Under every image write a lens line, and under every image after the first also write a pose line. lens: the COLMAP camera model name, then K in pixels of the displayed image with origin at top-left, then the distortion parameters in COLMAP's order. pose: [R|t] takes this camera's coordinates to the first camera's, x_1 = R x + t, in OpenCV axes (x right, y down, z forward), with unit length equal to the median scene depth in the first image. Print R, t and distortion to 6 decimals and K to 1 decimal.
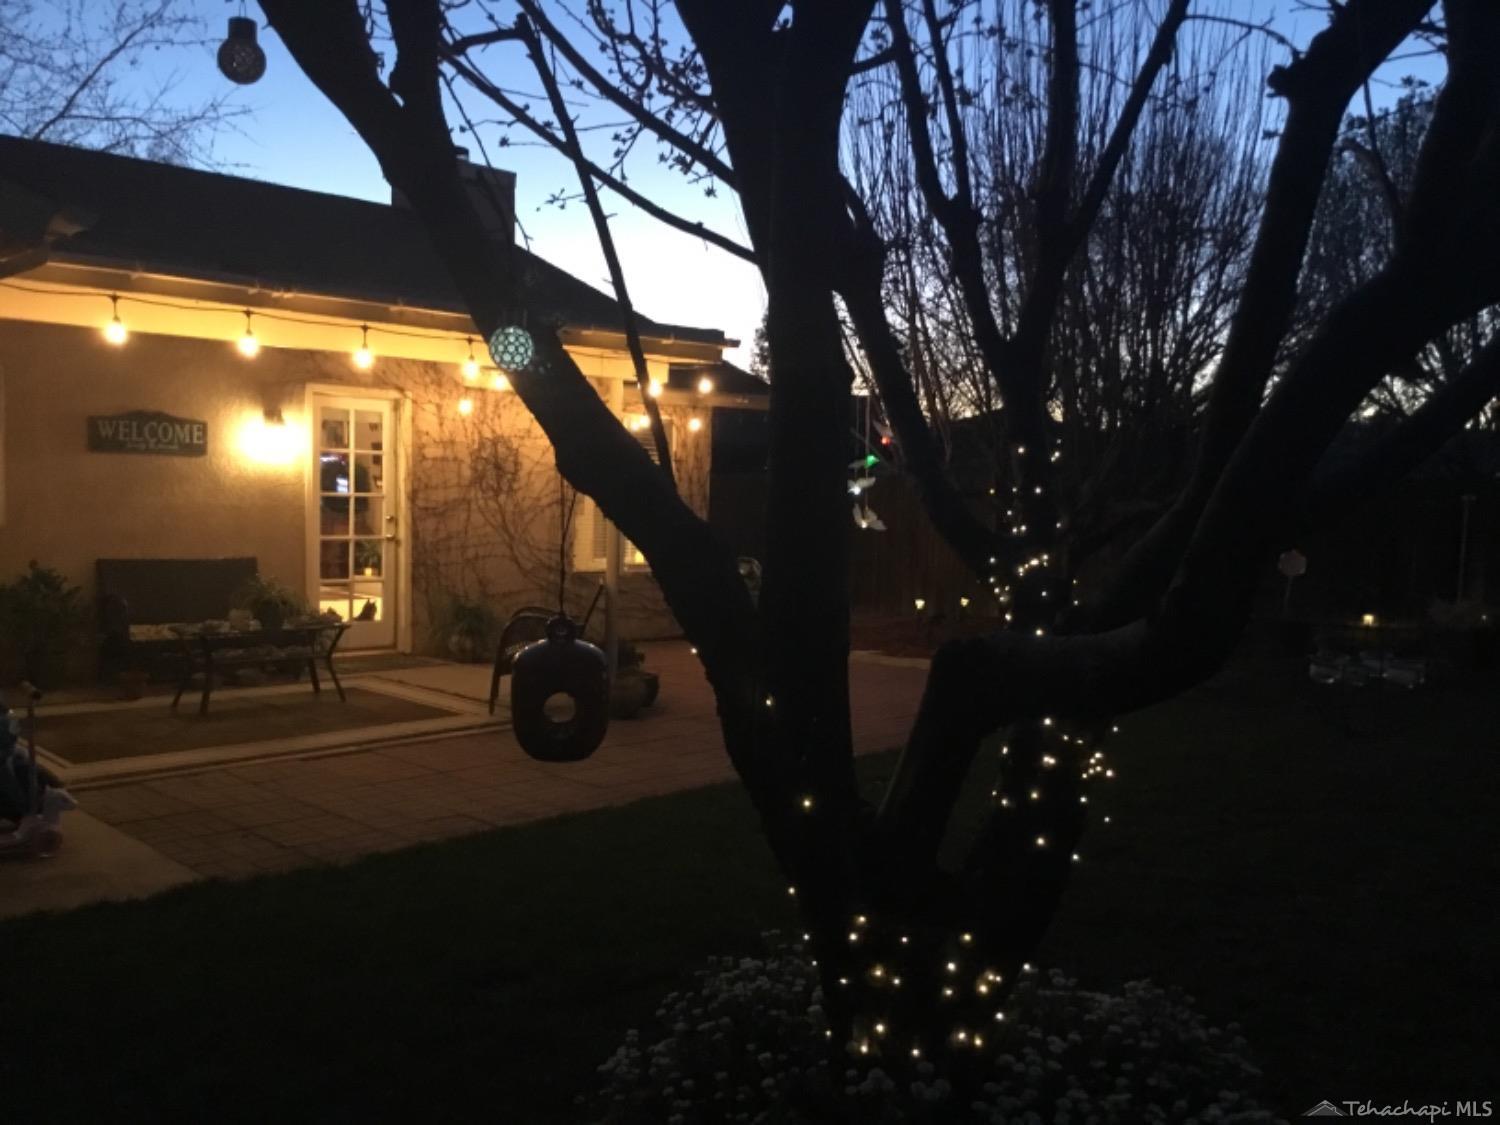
lens RADIAL K [[1332.0, 0, 750.3], [0, 1332.0, 566.6], [0, 0, 1]] dist [0.059707, 0.008286]
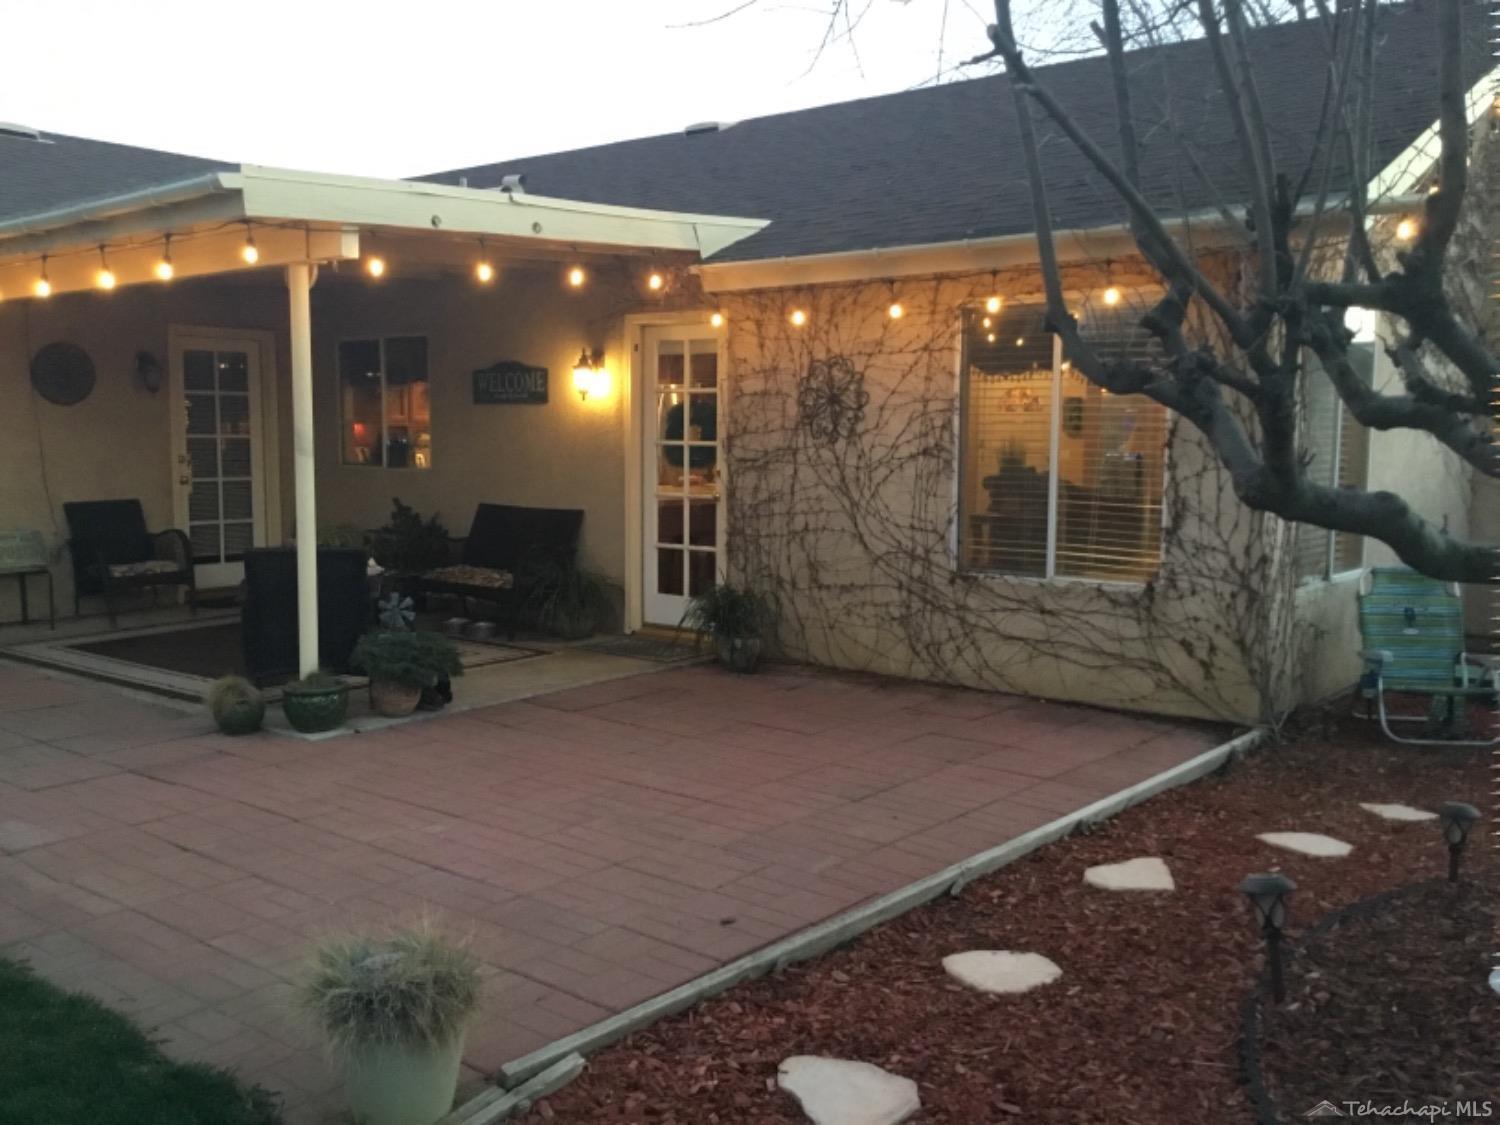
lens RADIAL K [[1332.0, 0, 750.5], [0, 1332.0, 561.8], [0, 0, 1]] dist [0.059707, 0.008286]
pose [[0.128700, 0.051552, -0.990343, 0.498462], [-0.079834, 0.995945, 0.041469, -0.017004], [0.988465, 0.073726, 0.132294, 0.883268]]
